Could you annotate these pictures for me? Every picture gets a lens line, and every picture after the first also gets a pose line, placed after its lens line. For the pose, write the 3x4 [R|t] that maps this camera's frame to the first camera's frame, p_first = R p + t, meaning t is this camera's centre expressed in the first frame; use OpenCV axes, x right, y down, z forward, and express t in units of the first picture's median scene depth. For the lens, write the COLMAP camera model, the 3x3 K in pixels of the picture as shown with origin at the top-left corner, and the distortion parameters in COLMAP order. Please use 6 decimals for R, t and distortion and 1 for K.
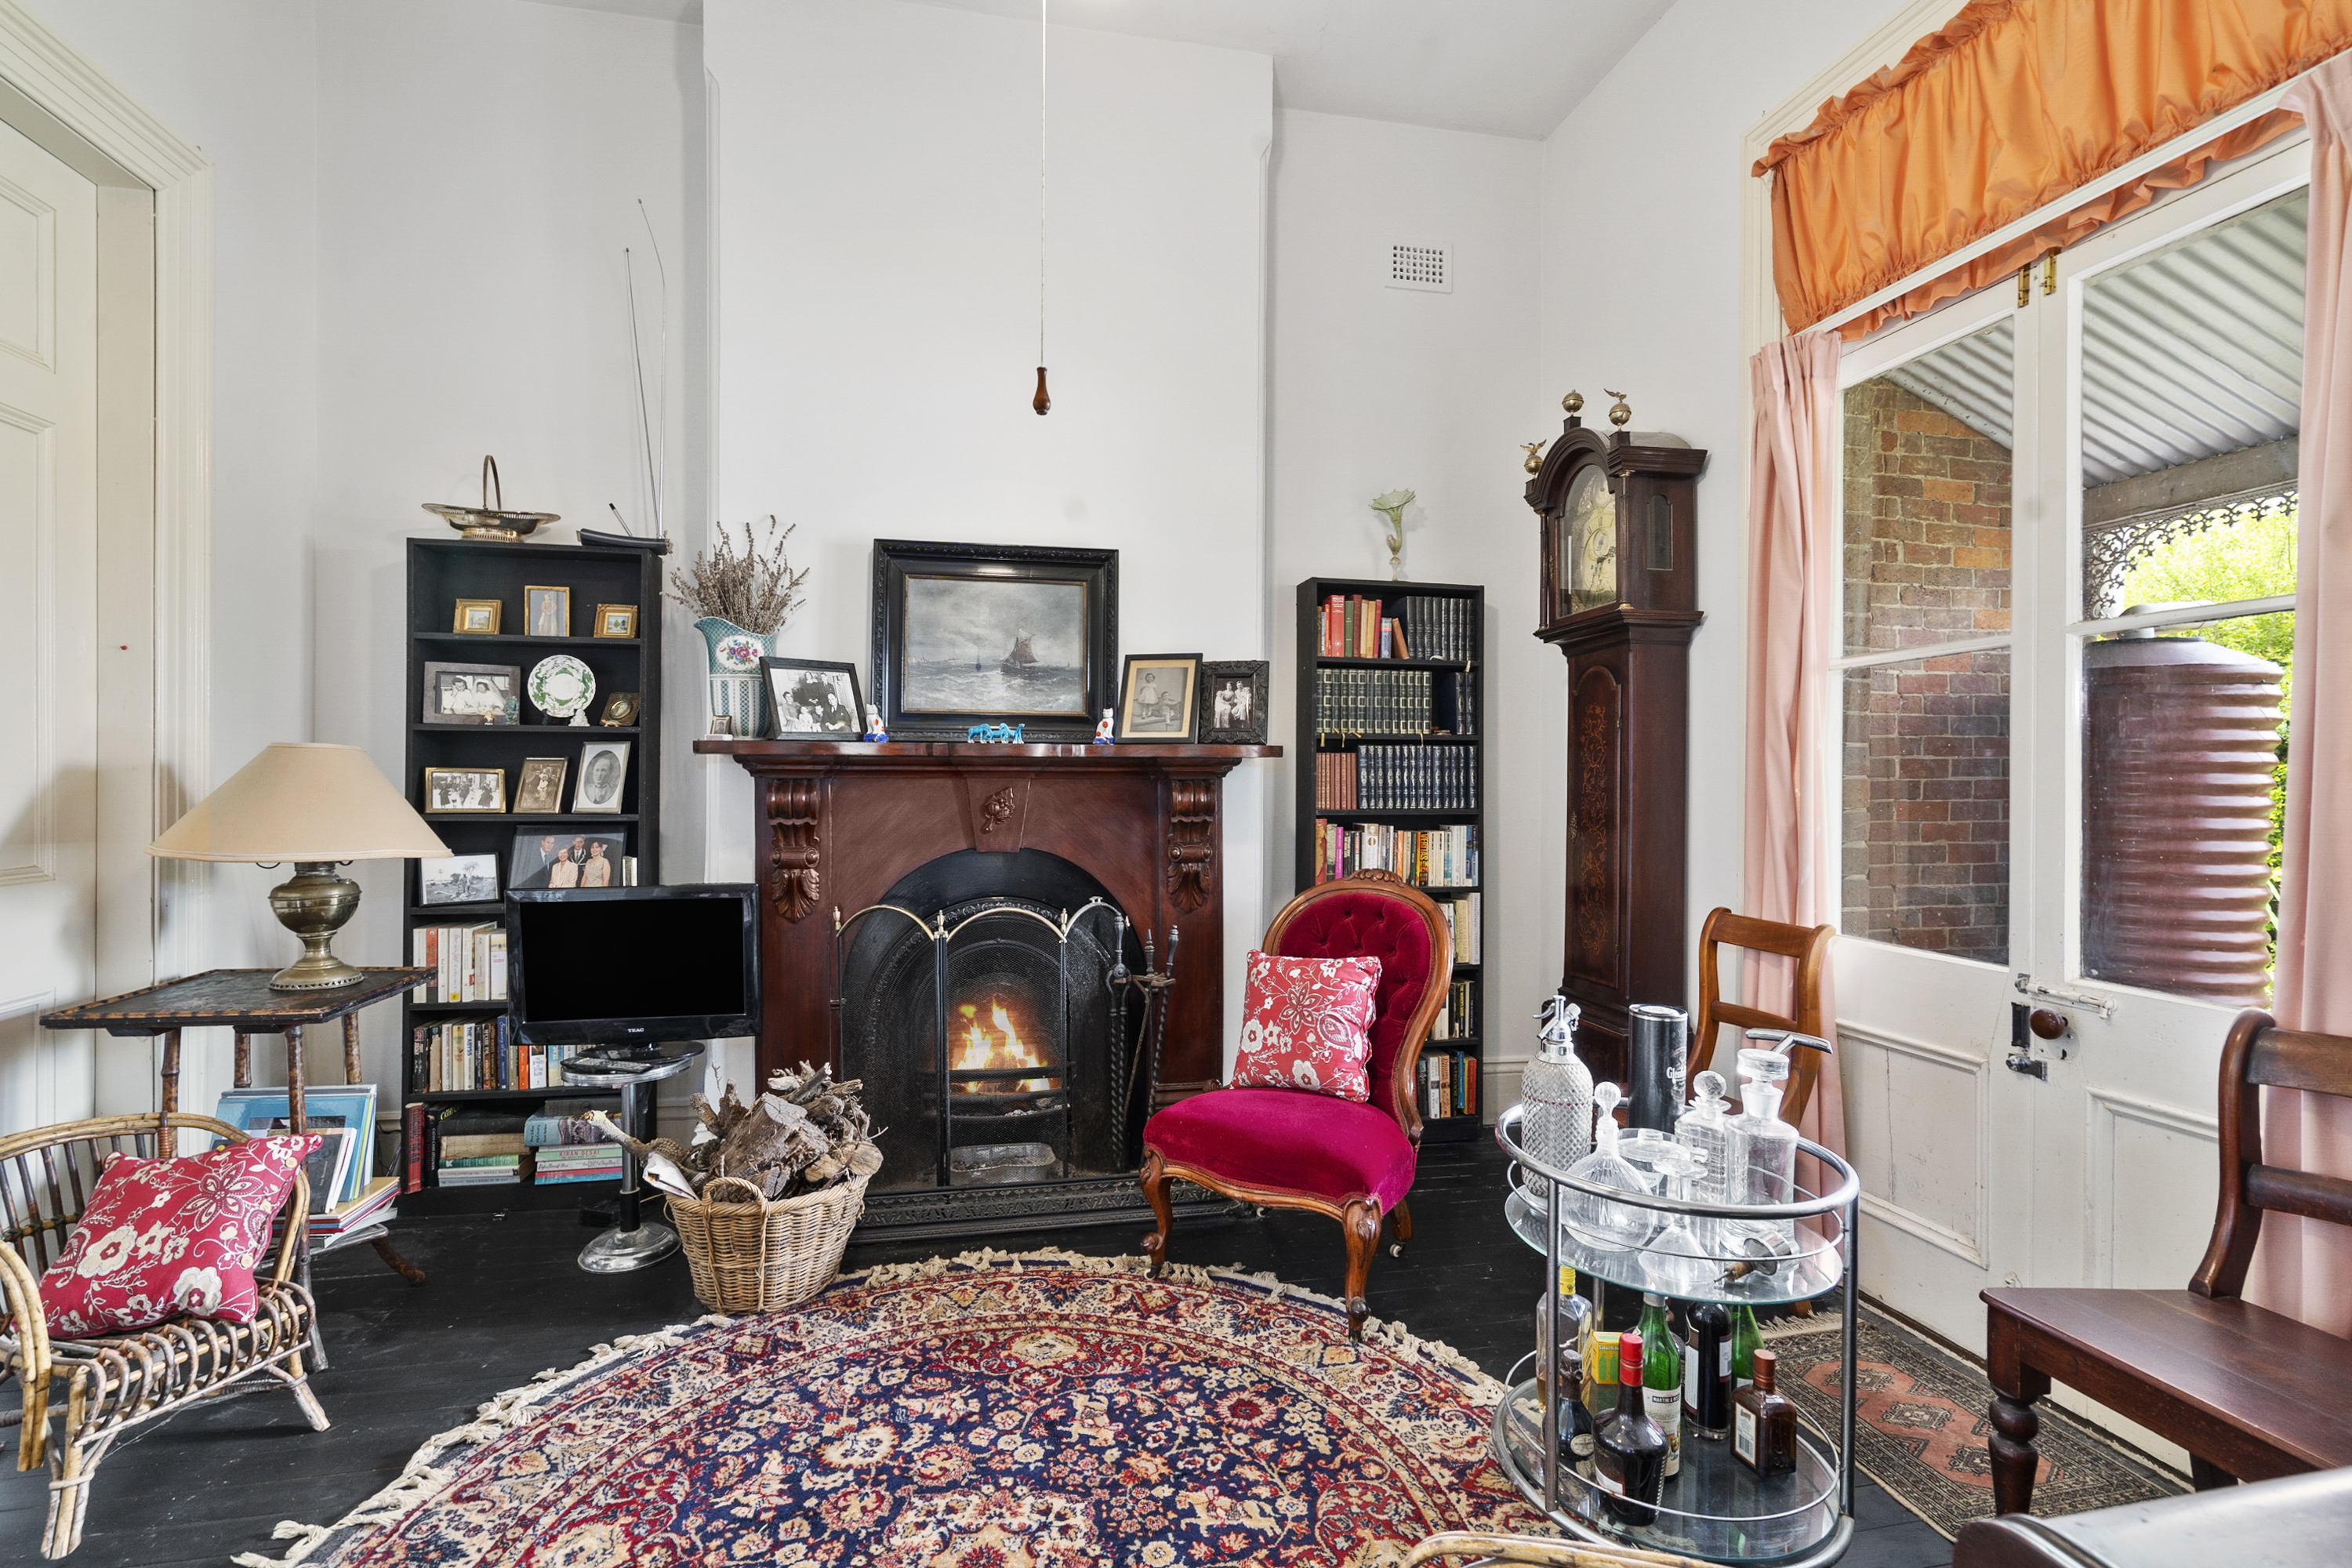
lens RADIAL K [[1078.4, 0, 1176.0], [0, 1078.4, 784.0], [0, 0, 1]] dist [-0.000132, -0.000010]
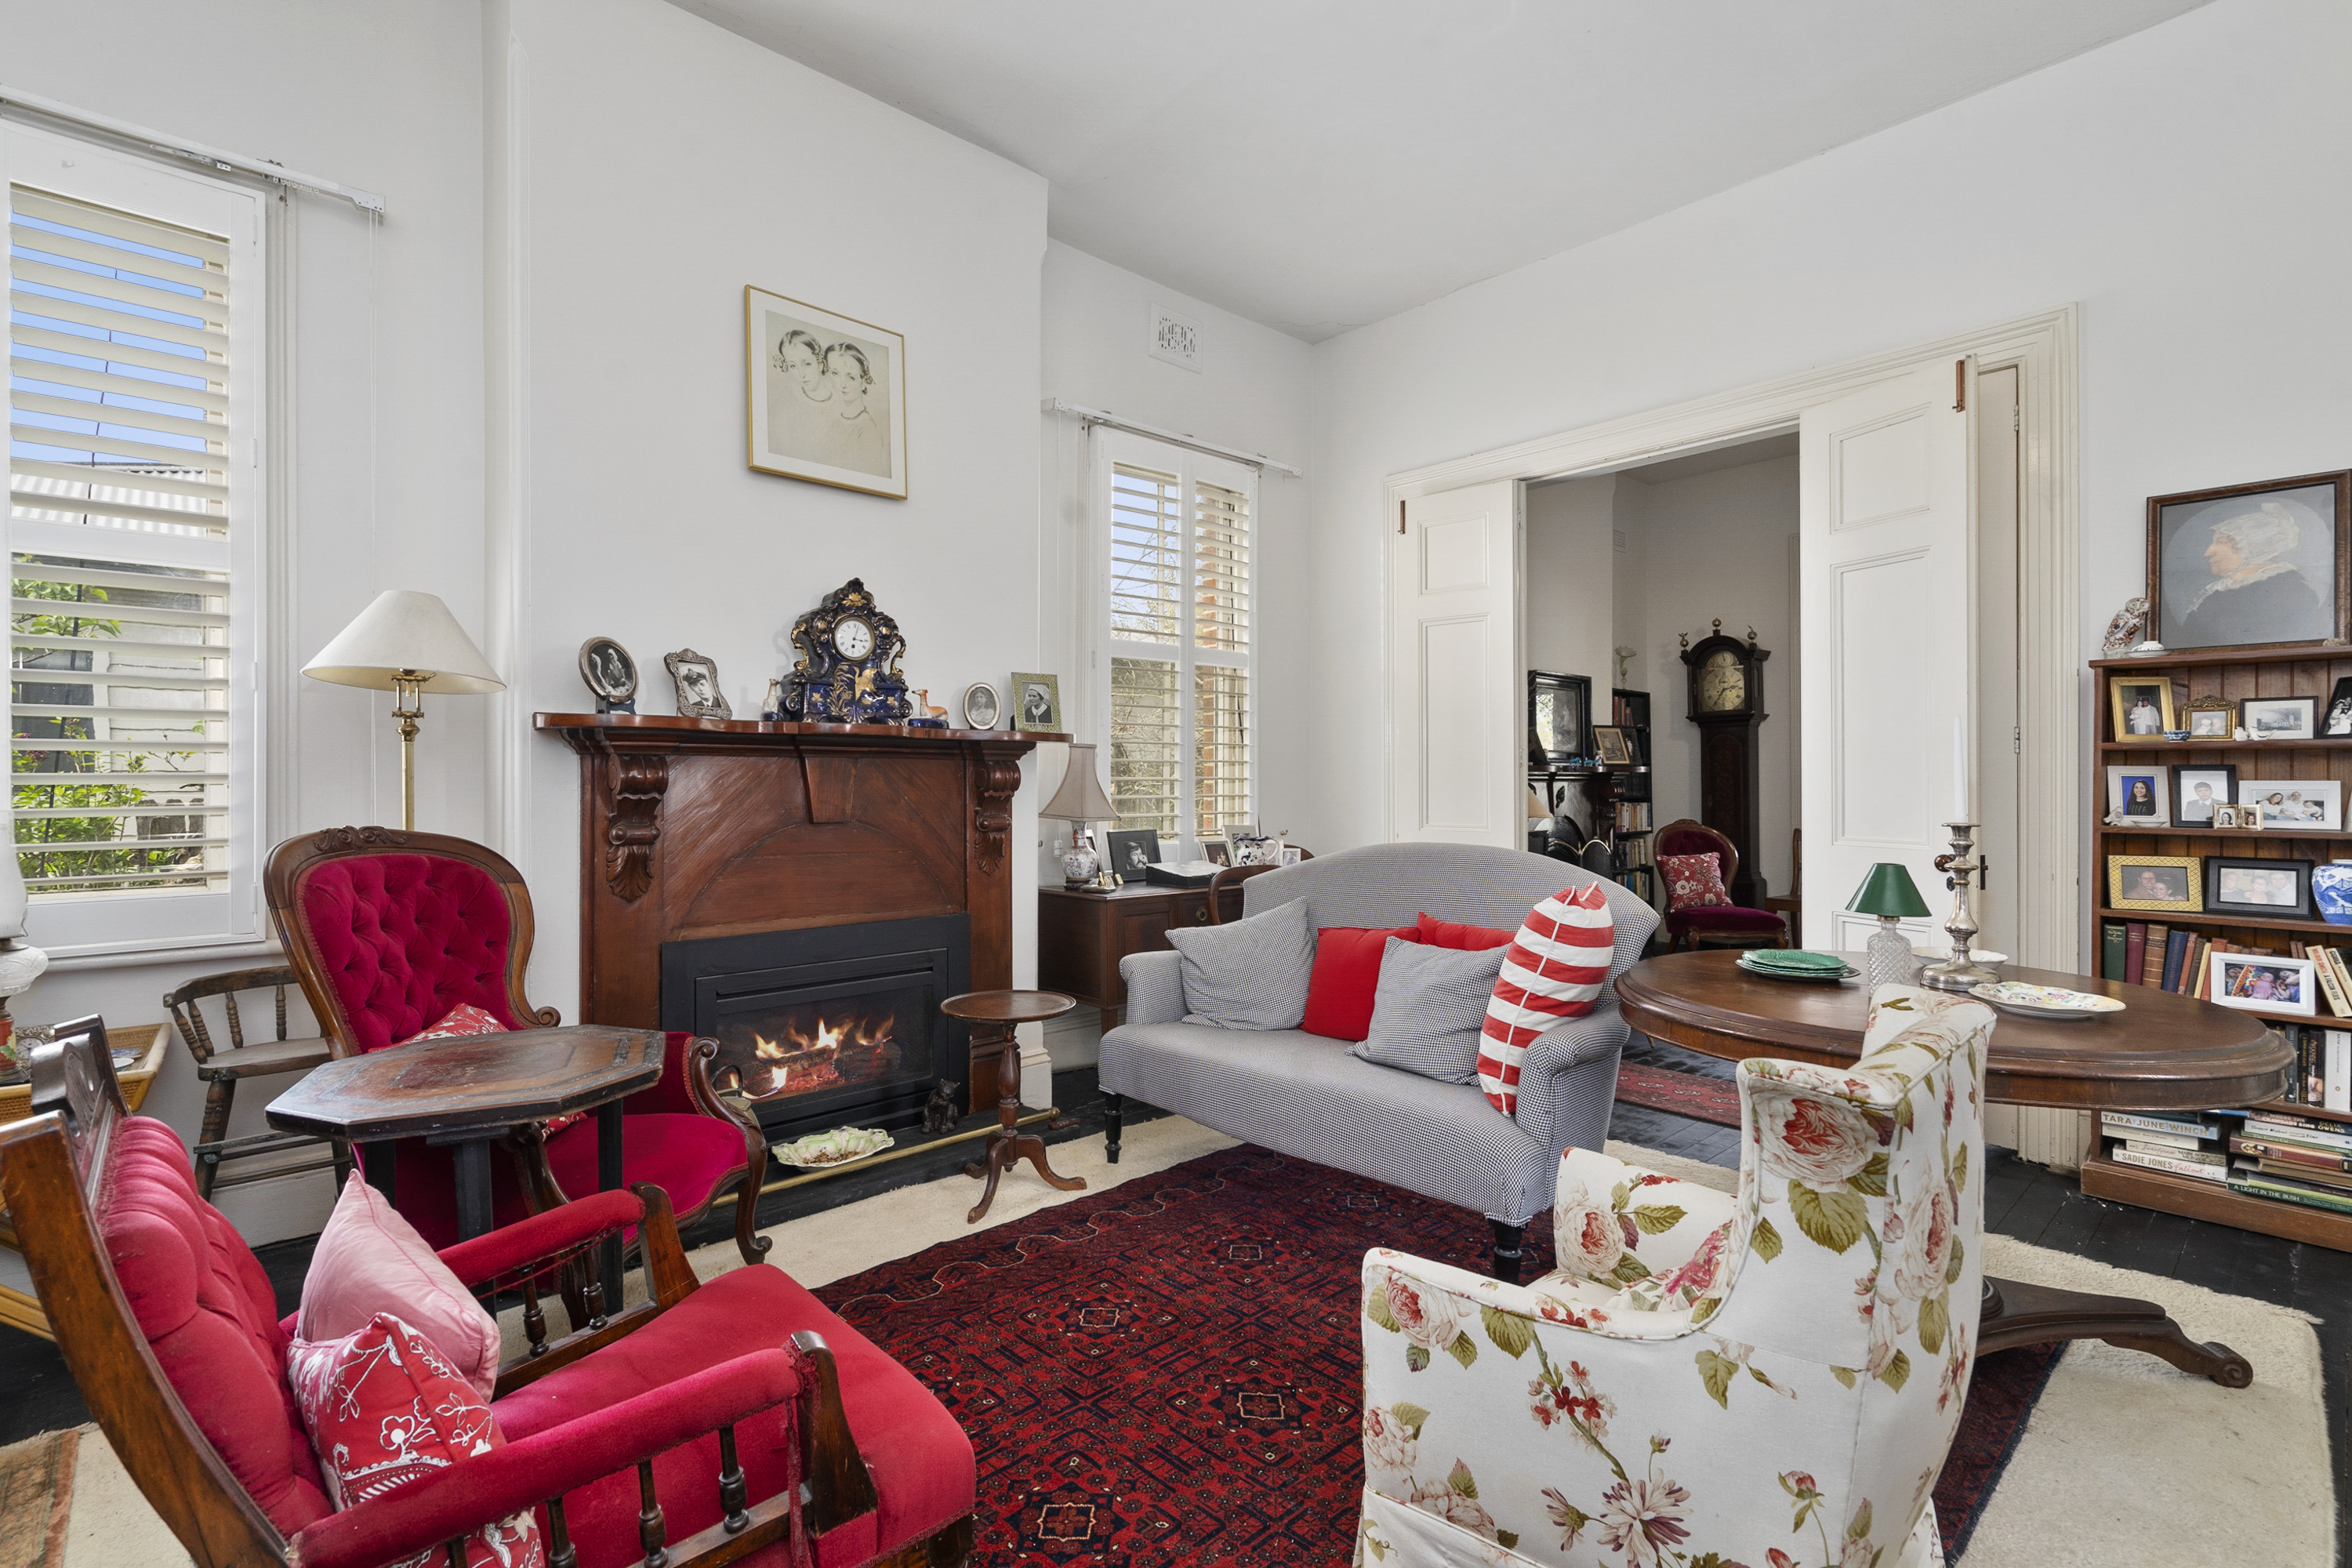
lens RADIAL K [[1078.4, 0, 1176.0], [0, 1078.4, 784.0], [0, 0, 1]] dist [-0.000132, -0.000010]
pose [[0.860947, -0.005937, 0.508660, -1.860770], [0.007719, 0.999969, -0.001394, -0.003406], [-0.508636, 0.005127, 0.860967, -0.441028]]
